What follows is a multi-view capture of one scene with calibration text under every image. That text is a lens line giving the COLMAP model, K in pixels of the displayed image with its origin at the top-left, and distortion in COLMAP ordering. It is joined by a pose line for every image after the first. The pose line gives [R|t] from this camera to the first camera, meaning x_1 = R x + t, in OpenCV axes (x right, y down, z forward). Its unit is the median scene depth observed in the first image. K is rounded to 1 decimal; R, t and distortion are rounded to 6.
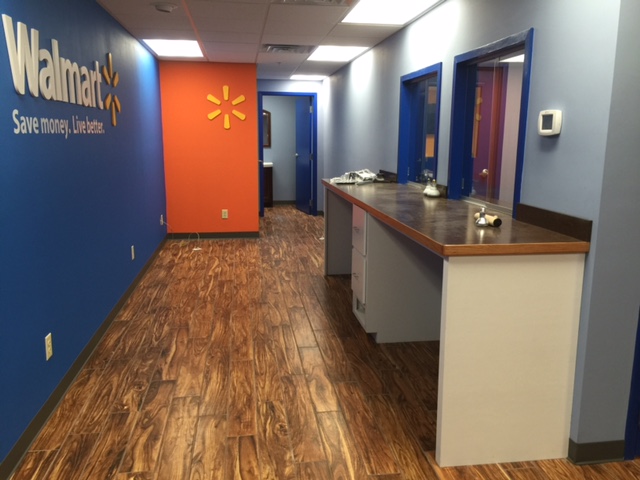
lens RADIAL K [[552.1, 0, 323.9], [0, 552.1, 236.0], [0, 0, 1]] dist [0.068956, -0.080081]
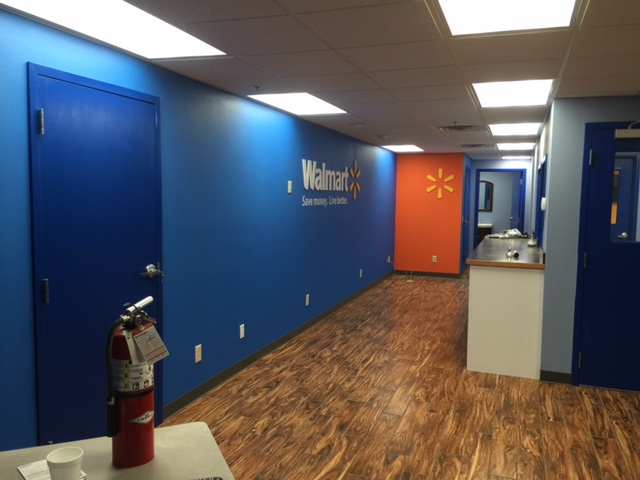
lens RADIAL K [[552.1, 0, 317.6], [0, 552.1, 240.1], [0, 0, 1]] dist [0.068956, -0.080081]
pose [[0.879358, 0.044257, -0.474100, 0.348913], [-0.092500, 0.992581, -0.078911, 0.079154], [0.467091, 0.113245, 0.876928, -0.567827]]
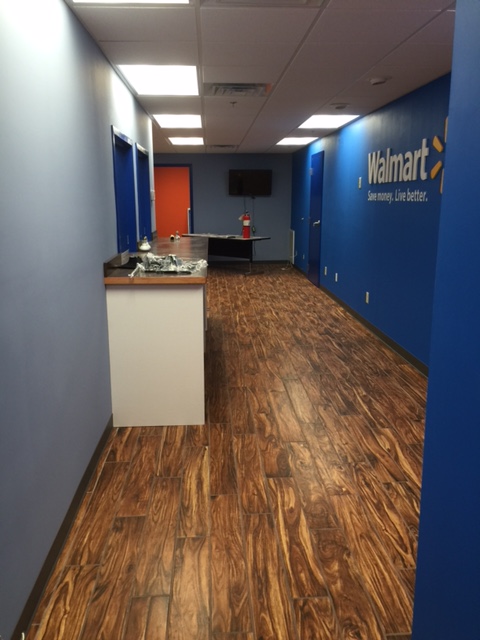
lens RADIAL K [[552.1, 0, 236.1], [0, 552.1, 320.3], [0, 0, 1]] dist [0.068956, -0.080081]
pose [[-0.995112, -0.027493, 0.094843, -0.144821], [0.012138, 0.919123, 0.393783, -0.454666], [-0.097999, 0.393009, -0.914298, 2.391663]]
